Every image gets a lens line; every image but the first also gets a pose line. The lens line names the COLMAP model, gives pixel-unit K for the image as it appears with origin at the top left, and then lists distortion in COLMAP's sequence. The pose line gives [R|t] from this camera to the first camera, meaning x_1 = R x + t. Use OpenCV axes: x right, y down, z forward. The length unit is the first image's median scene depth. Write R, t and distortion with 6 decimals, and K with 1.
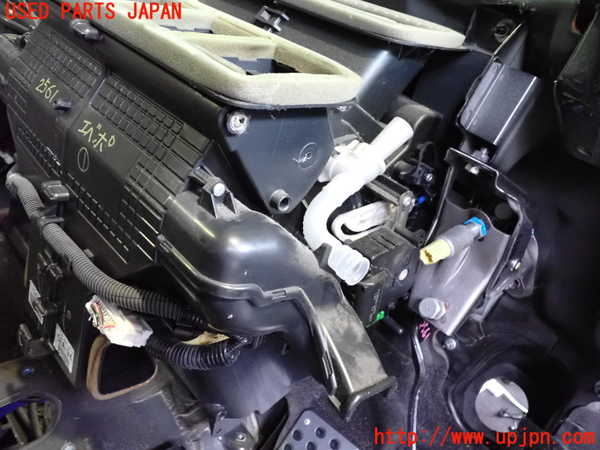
lens RADIAL K [[520.1, 0, 300.0], [0, 520.1, 225.0], [0, 0, 1]] dist [-0.004651, -0.002451]
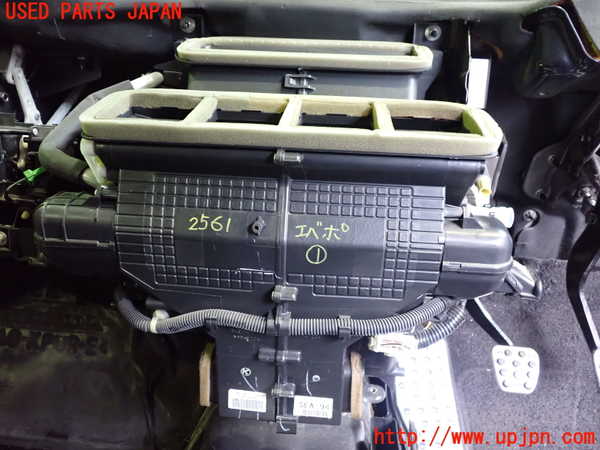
lens RADIAL K [[520.1, 0, 300.0], [0, 520.1, 225.0], [0, 0, 1]] dist [-0.004651, -0.002451]
pose [[0.705051, -0.501707, 0.501191, -0.831049], [0.449802, 0.862766, 0.230894, -0.393774], [-0.548252, 0.062645, 0.833964, 0.018037]]
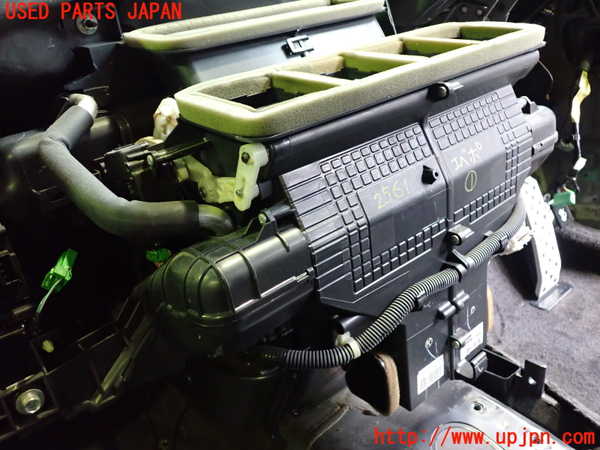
lens RADIAL K [[520.1, 0, 300.0], [0, 520.1, 225.0], [0, 0, 1]] dist [-0.004651, -0.002451]
pose [[-0.007017, -0.649511, 0.760320, -1.136837], [0.548294, 0.633355, 0.546109, -0.760241], [-0.836256, 0.420711, 0.351679, 0.785262]]
